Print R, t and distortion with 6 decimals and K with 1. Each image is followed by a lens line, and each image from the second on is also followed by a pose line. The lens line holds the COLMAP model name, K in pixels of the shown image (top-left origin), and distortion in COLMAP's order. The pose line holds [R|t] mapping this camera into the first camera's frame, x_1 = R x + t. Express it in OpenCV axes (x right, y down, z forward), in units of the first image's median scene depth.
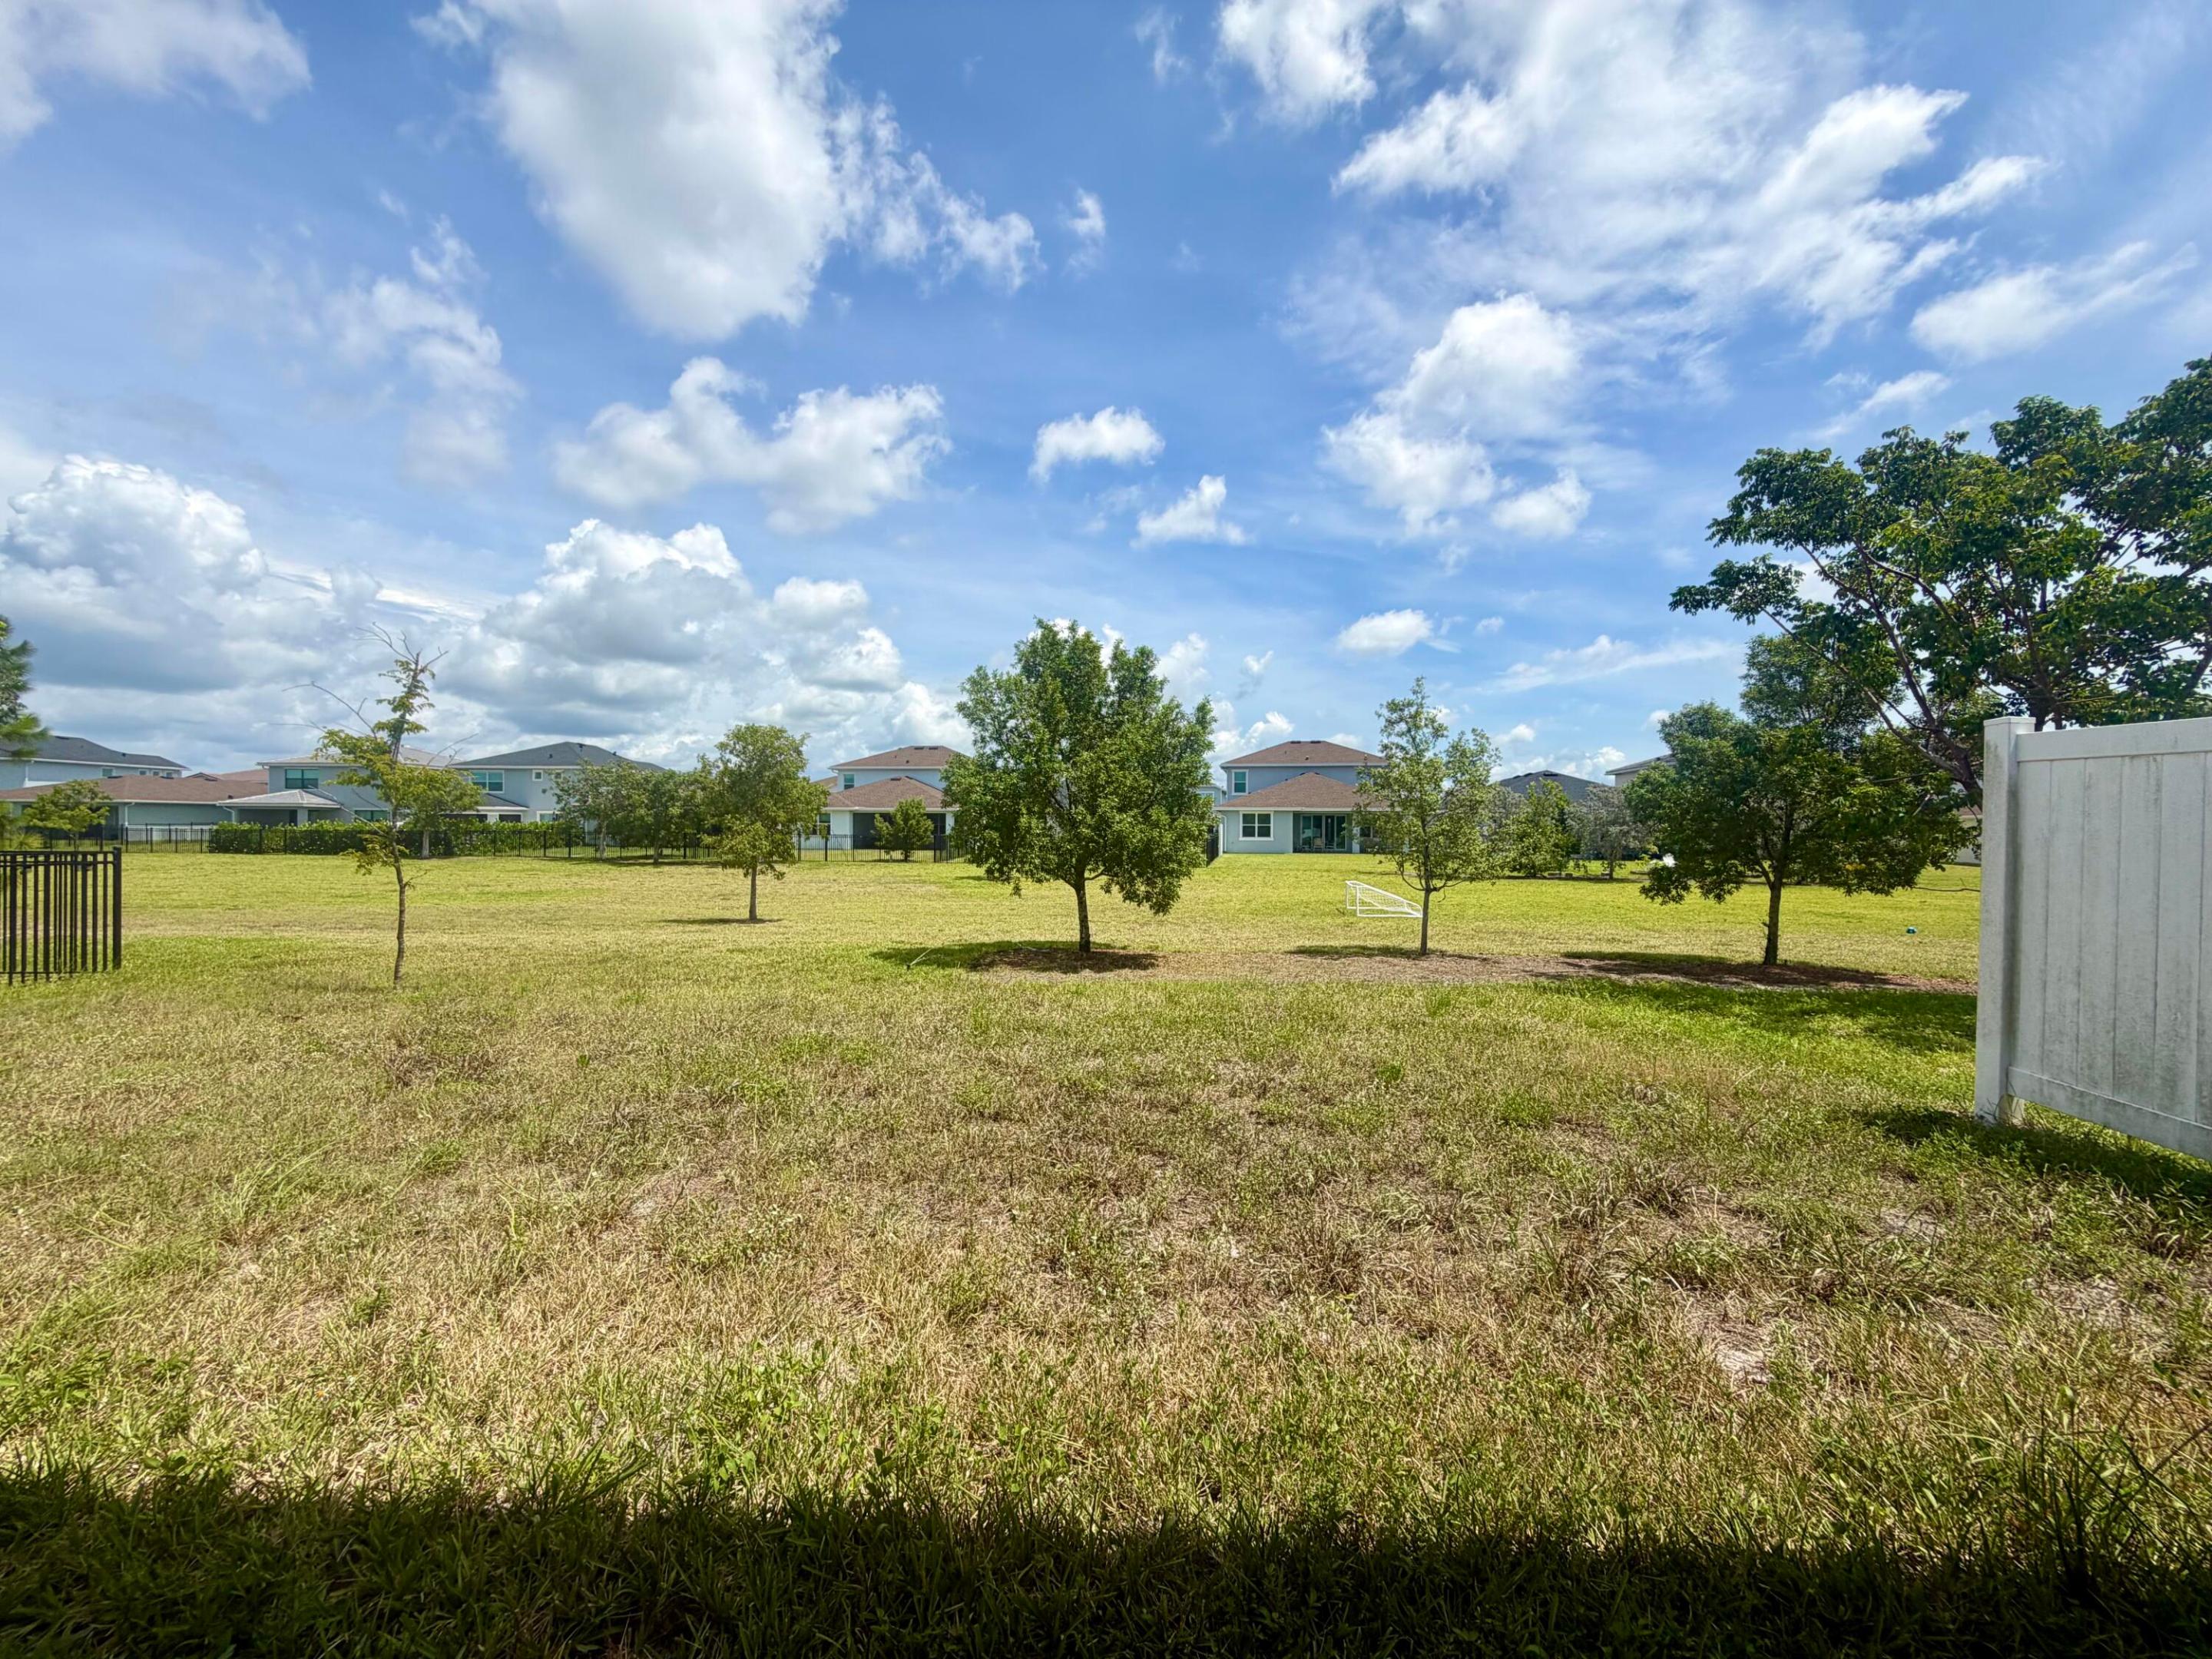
lens RADIAL K [[850.3, 0, 1106.0], [0, 850.3, 829.5], [0, 0, 1]] dist [-0.000090, 0.000017]
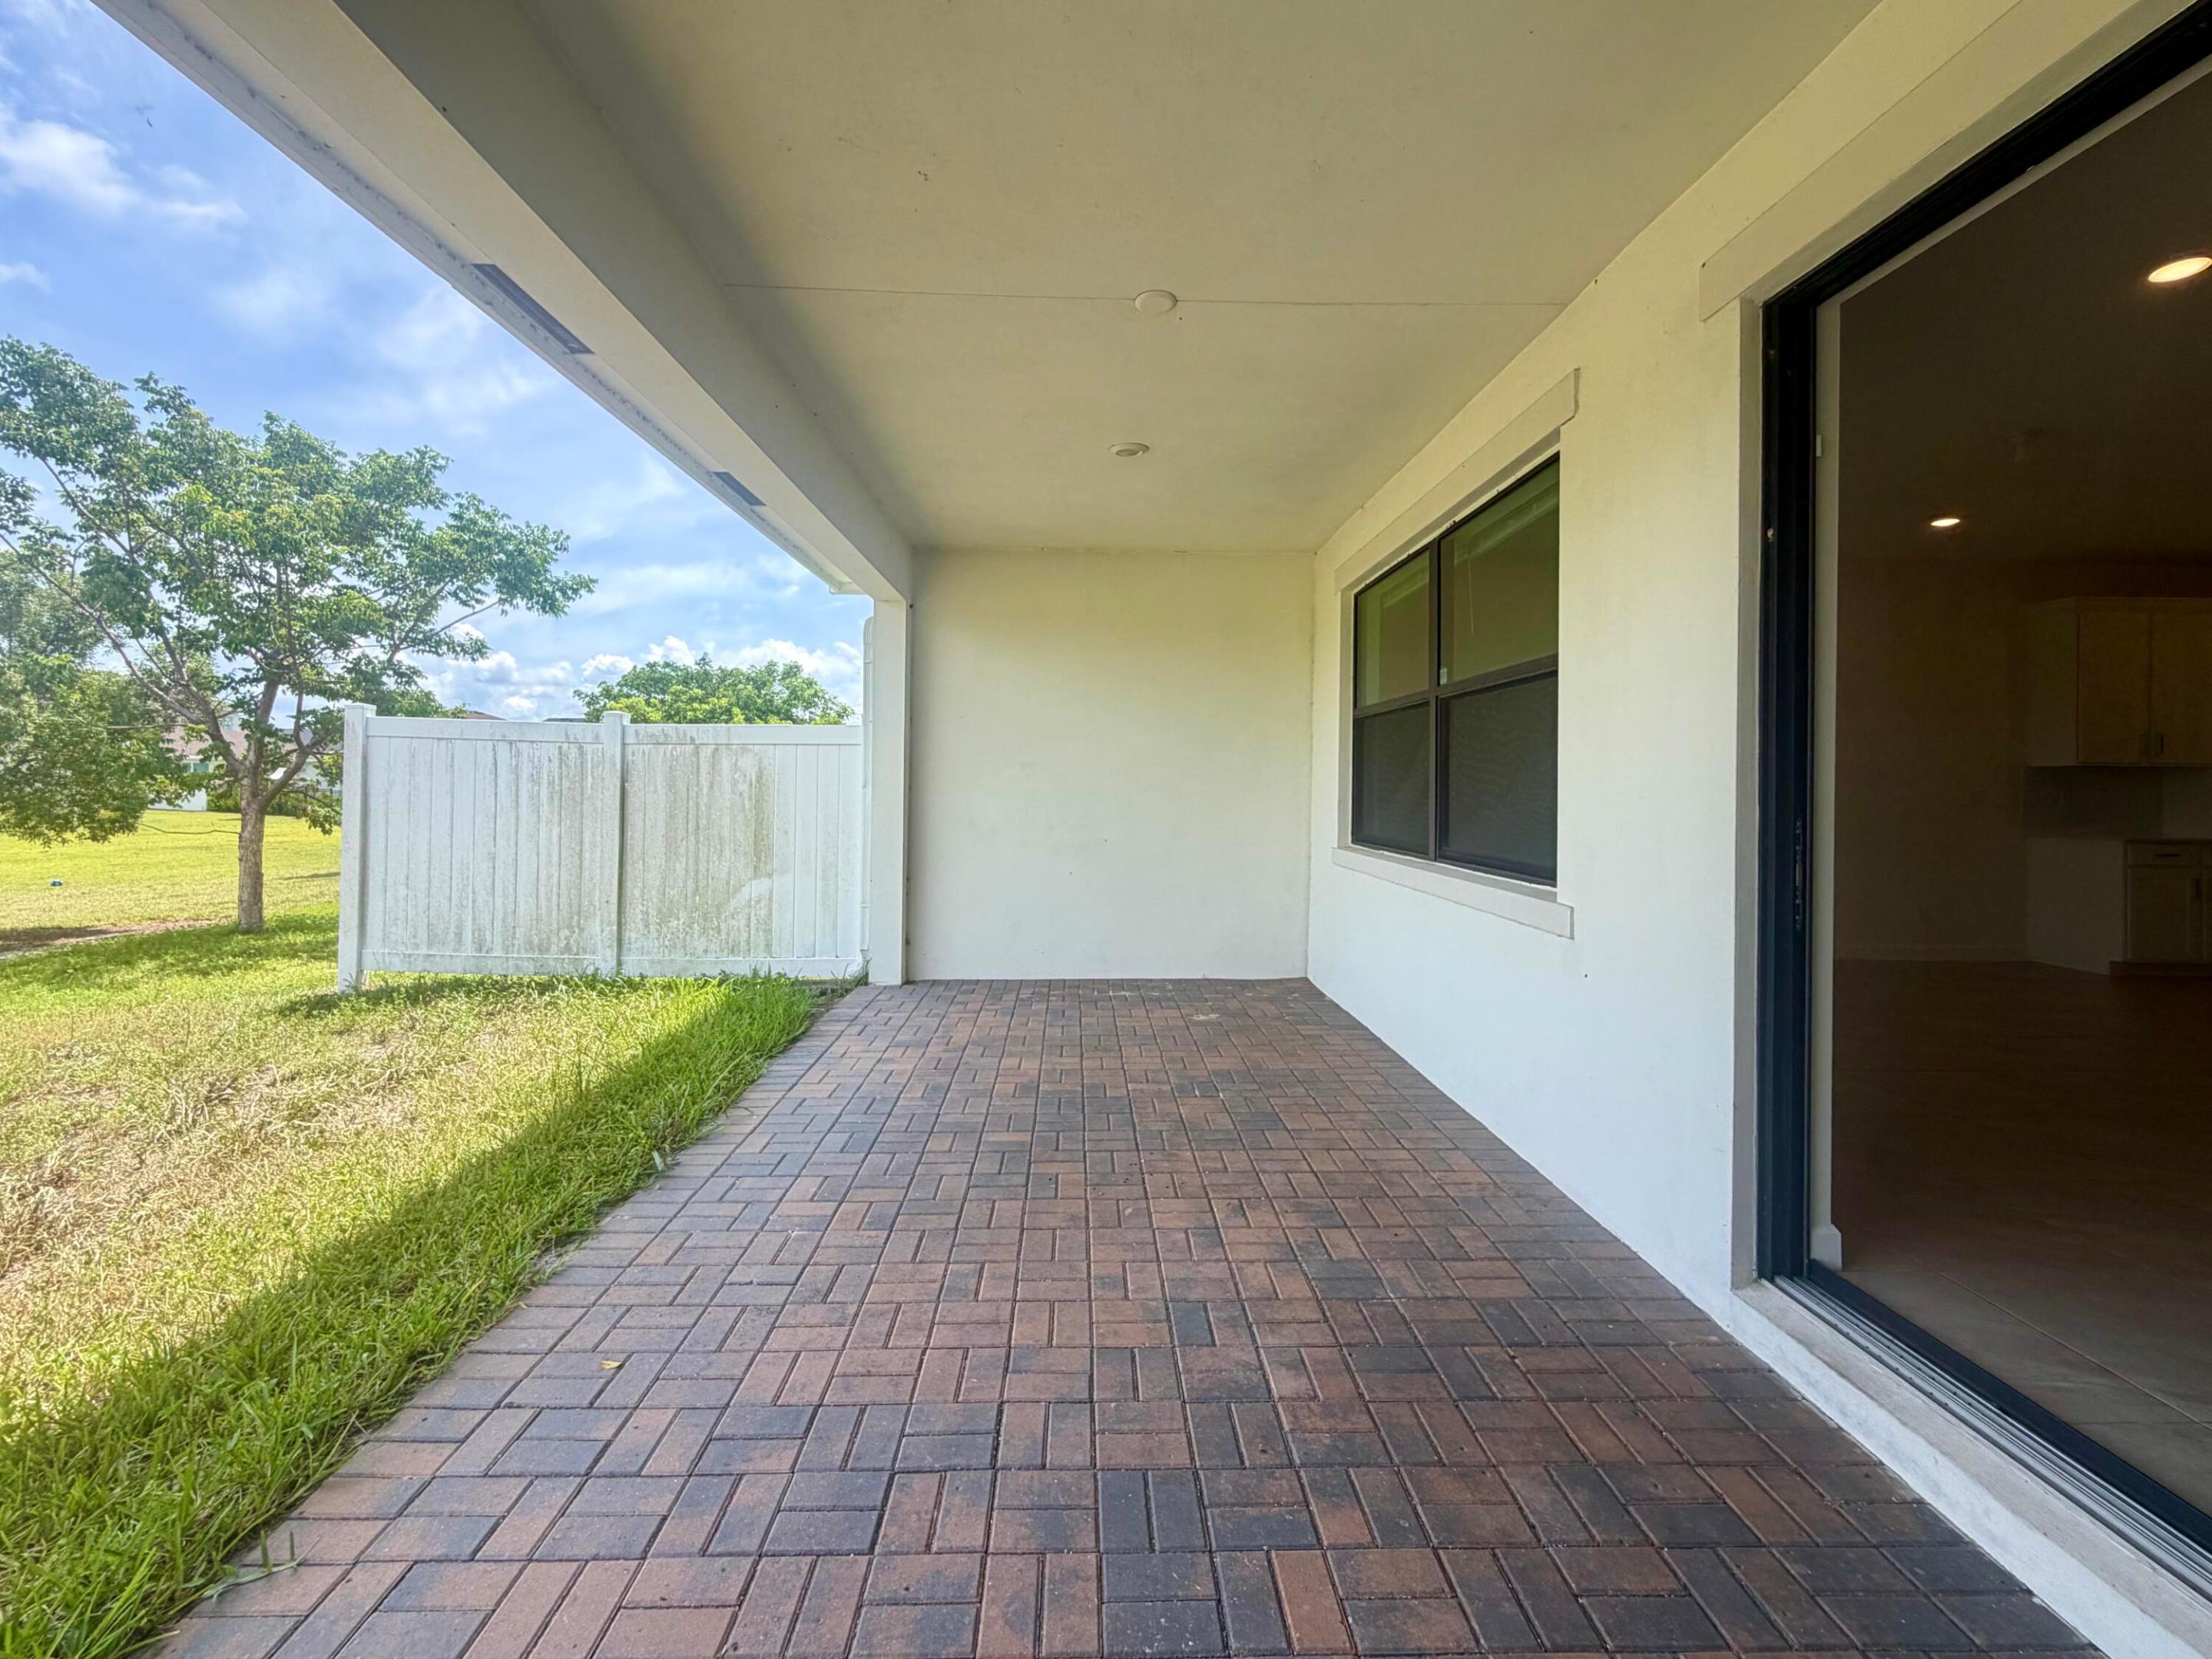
lens RADIAL K [[891.8, 0, 1106.9], [0, 891.8, 800.0], [0, 0, 1]] dist [-0.000354, -0.000061]
pose [[-0.102162, -0.014705, 0.994659, -0.556697], [-0.019758, 0.999723, 0.012751, -0.014923], [-0.994572, -0.018350, -0.102424, -0.080539]]
